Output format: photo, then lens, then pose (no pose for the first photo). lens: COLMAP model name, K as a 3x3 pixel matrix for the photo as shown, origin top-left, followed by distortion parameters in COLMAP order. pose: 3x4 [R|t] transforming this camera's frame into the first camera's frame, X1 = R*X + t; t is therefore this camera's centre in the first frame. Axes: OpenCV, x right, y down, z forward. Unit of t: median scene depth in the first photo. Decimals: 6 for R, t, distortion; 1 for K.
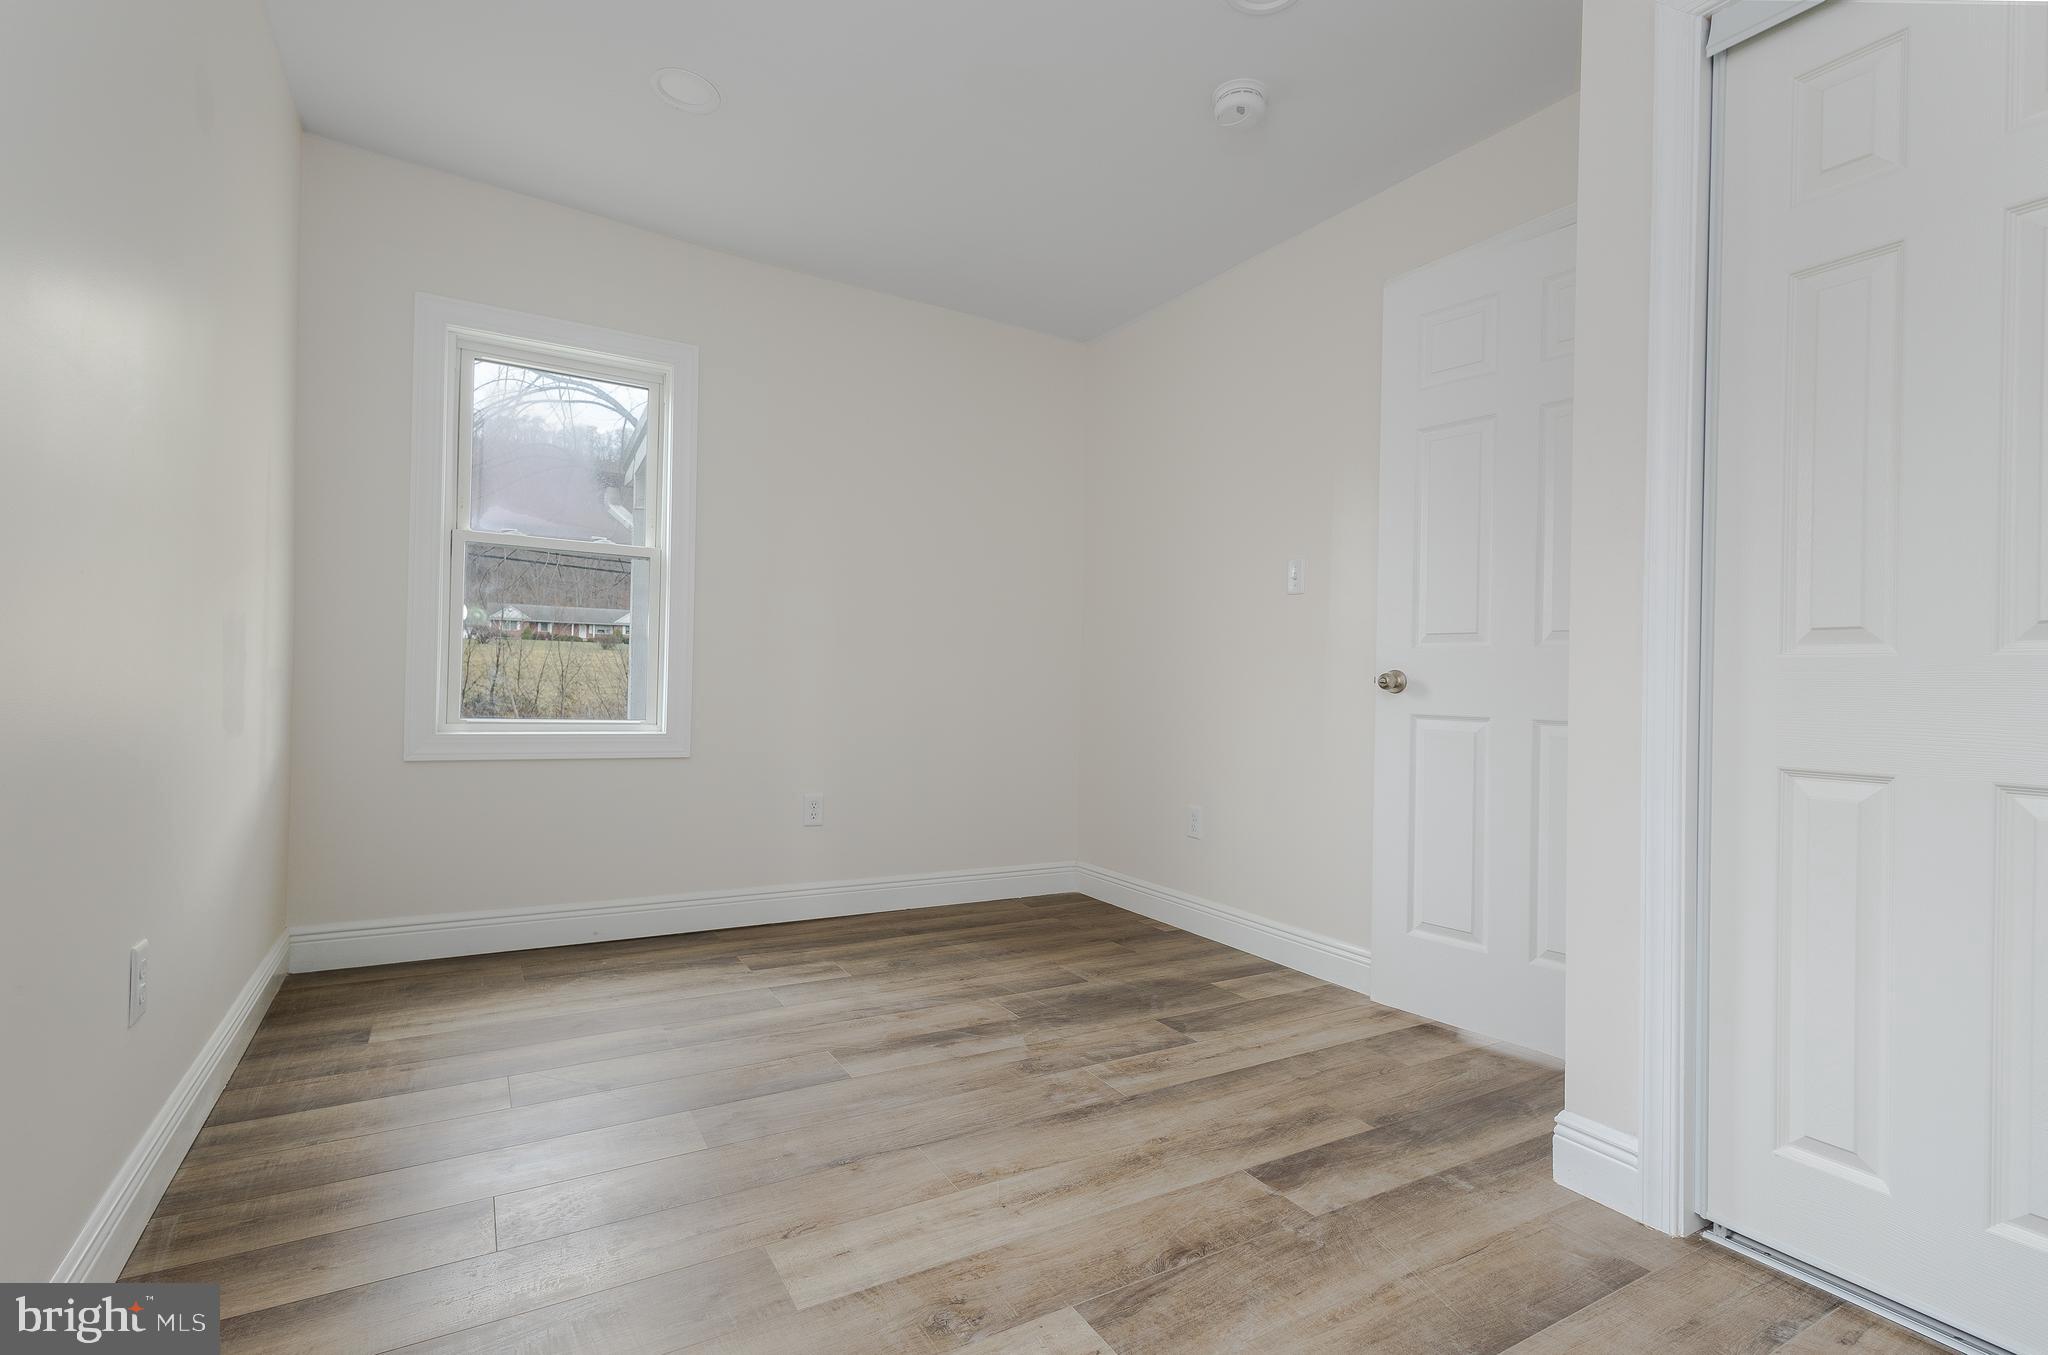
lens RADIAL K [[963.3, 0, 1026.3], [0, 963.3, 673.0], [0, 0, 1]] dist [0.009329, -0.000204]
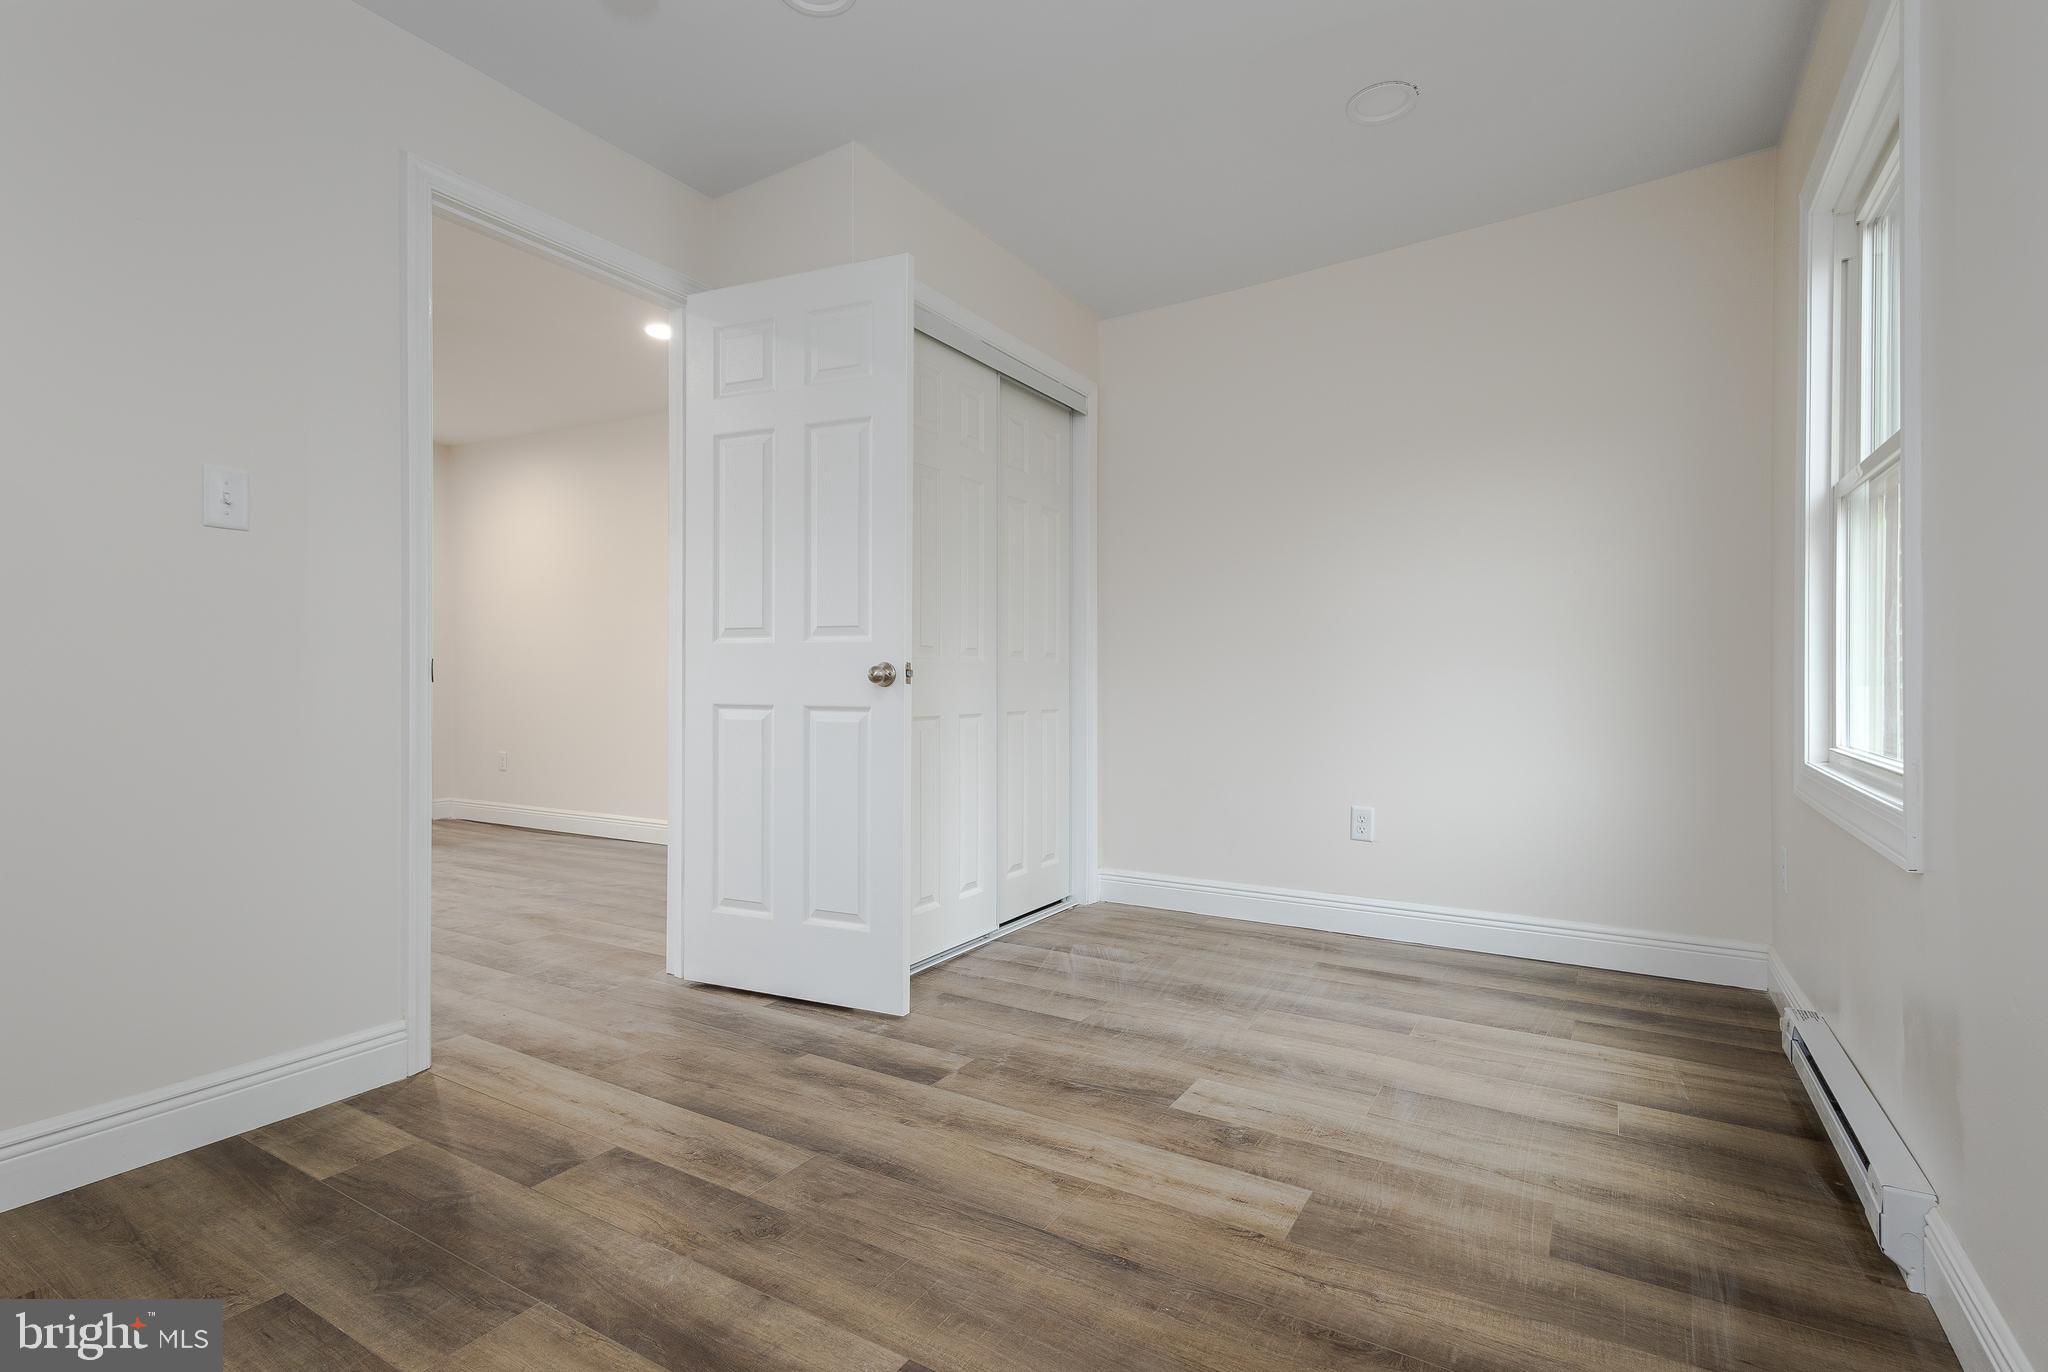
lens RADIAL K [[954.0, 0, 1018.9], [0, 954.0, 683.6], [0, 0, 1]] dist [0.013311, 0.000332]
pose [[-0.466461, -0.024471, 0.884203, -0.782689], [-0.019700, 0.999657, 0.017273, -0.007621], [-0.884323, -0.009361, -0.466783, 1.320430]]
